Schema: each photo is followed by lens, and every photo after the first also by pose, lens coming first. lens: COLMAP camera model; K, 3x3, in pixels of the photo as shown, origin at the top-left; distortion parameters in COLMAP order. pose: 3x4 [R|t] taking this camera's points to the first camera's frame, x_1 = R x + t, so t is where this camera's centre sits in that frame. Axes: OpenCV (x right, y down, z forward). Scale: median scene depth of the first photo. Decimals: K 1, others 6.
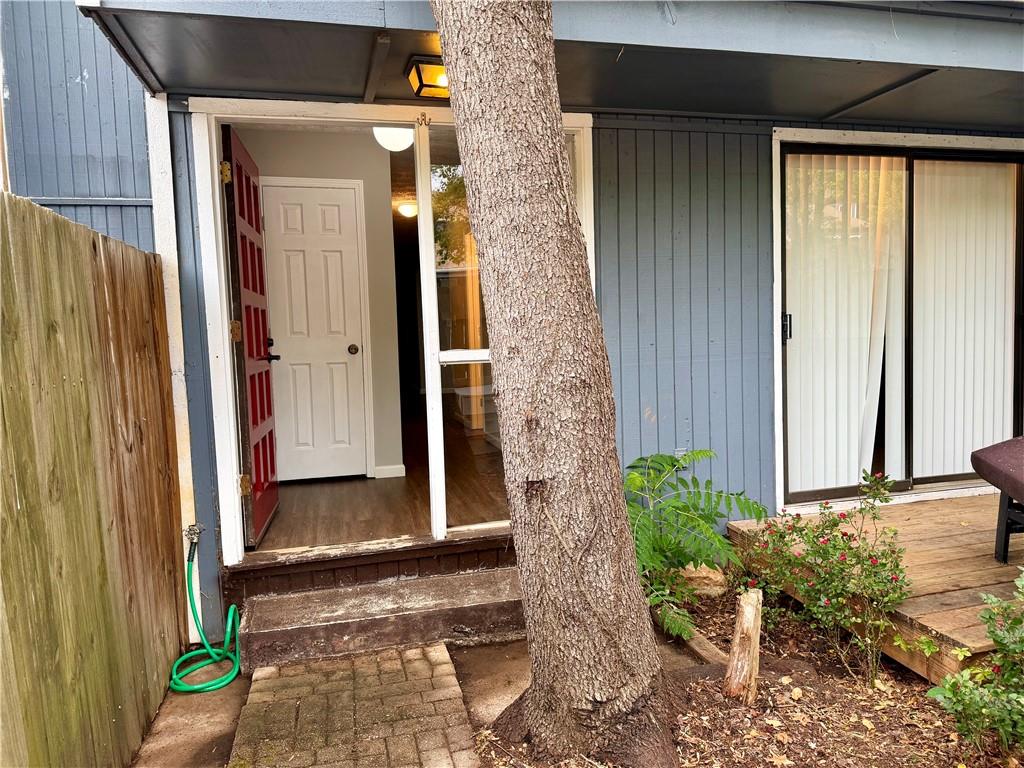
lens RADIAL K [[721.6, 0, 517.3], [0, 721.6, 385.0], [0, 0, 1]] dist [0.065795, -0.083878]
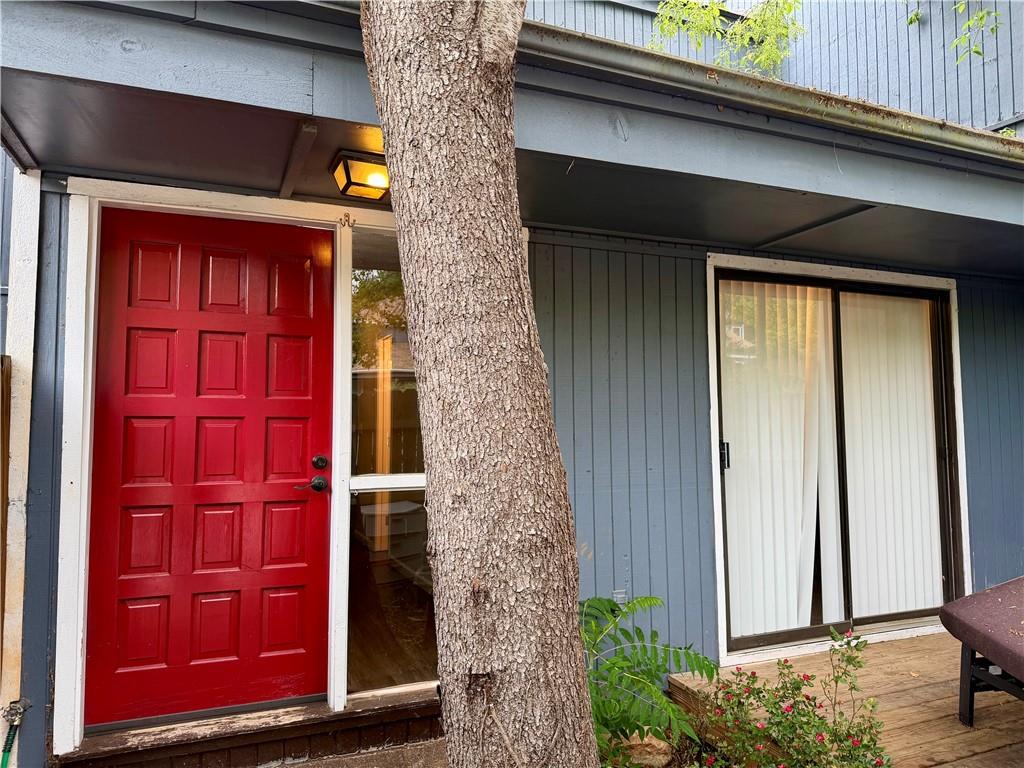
lens RADIAL K [[721.6, 0, 514.8], [0, 721.6, 381.3], [0, 0, 1]] dist [0.065795, -0.083878]
pose [[0.990909, 0.037340, 0.129252, -0.031024], [-0.017867, 0.988727, -0.148660, -0.036075], [-0.133346, 0.144999, 0.980405, 0.115678]]
